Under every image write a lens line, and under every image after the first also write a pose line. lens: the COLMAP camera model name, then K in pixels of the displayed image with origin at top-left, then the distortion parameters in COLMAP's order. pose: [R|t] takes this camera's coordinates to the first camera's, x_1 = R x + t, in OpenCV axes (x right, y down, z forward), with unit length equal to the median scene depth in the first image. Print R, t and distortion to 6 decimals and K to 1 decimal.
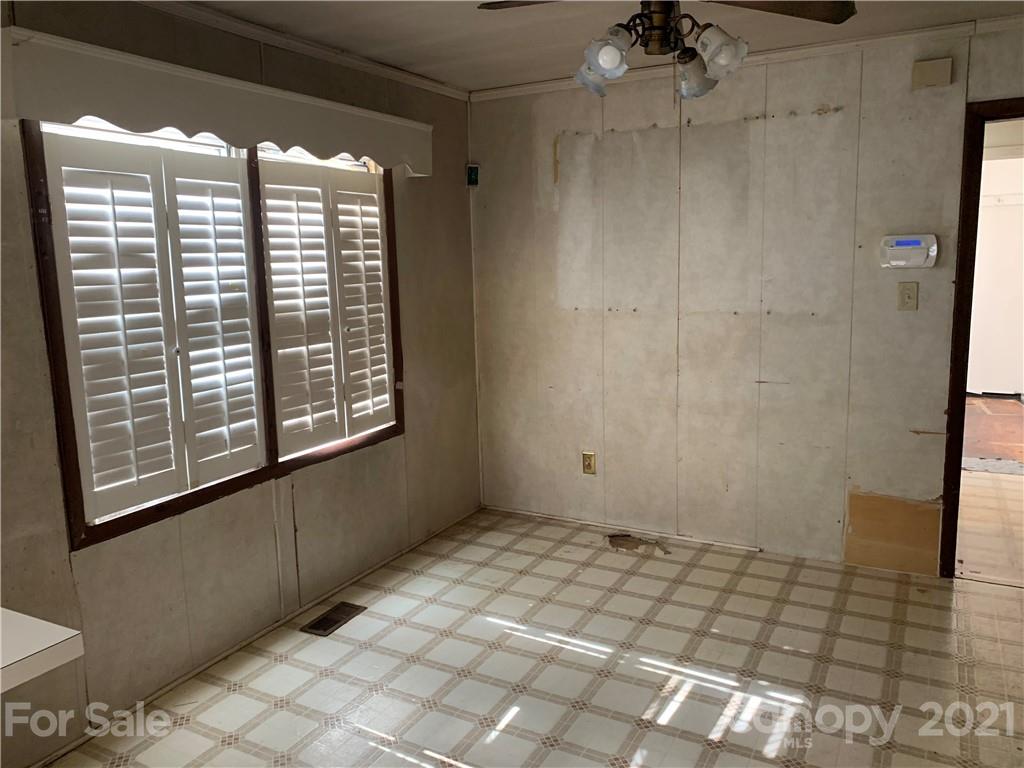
lens RADIAL K [[781.8, 0, 504.1], [0, 781.8, 376.7], [0, 0, 1]] dist [0.029500, -0.031626]
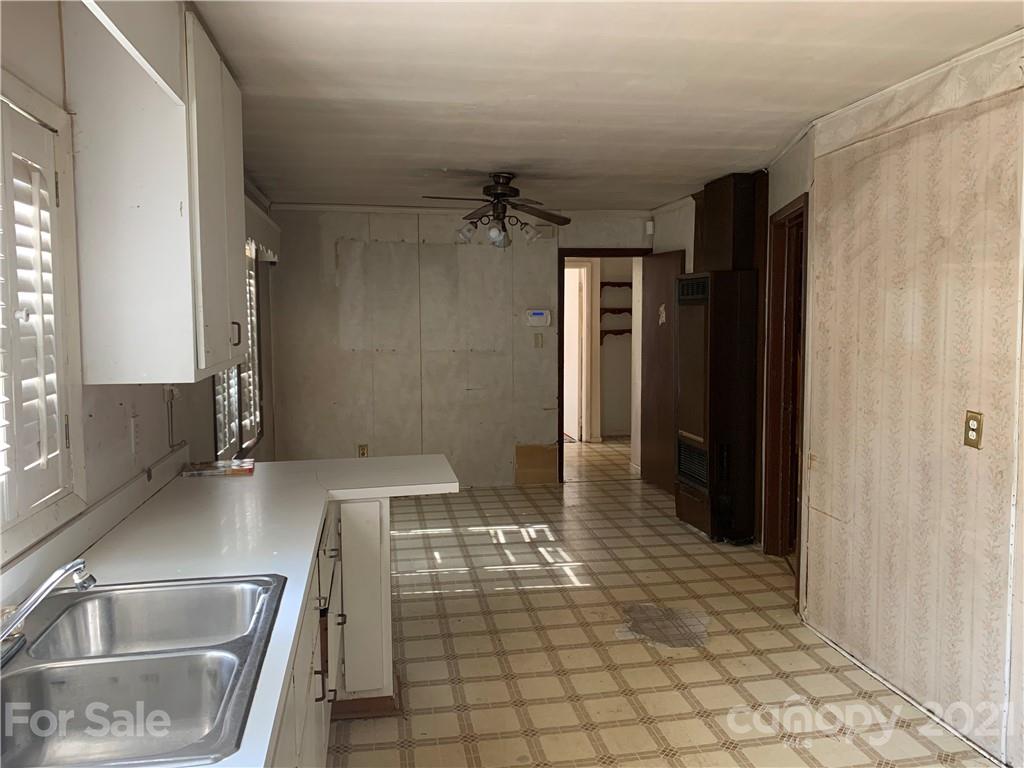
lens RADIAL K [[781.8, 0, 514.7], [0, 781.8, 383.4], [0, 0, 1]] dist [0.029500, -0.031626]
pose [[0.771765, -0.035017, 0.634943, -0.753236], [0.078758, 0.996059, -0.040798, 0.077577], [-0.631012, 0.081493, 0.771481, -0.452508]]
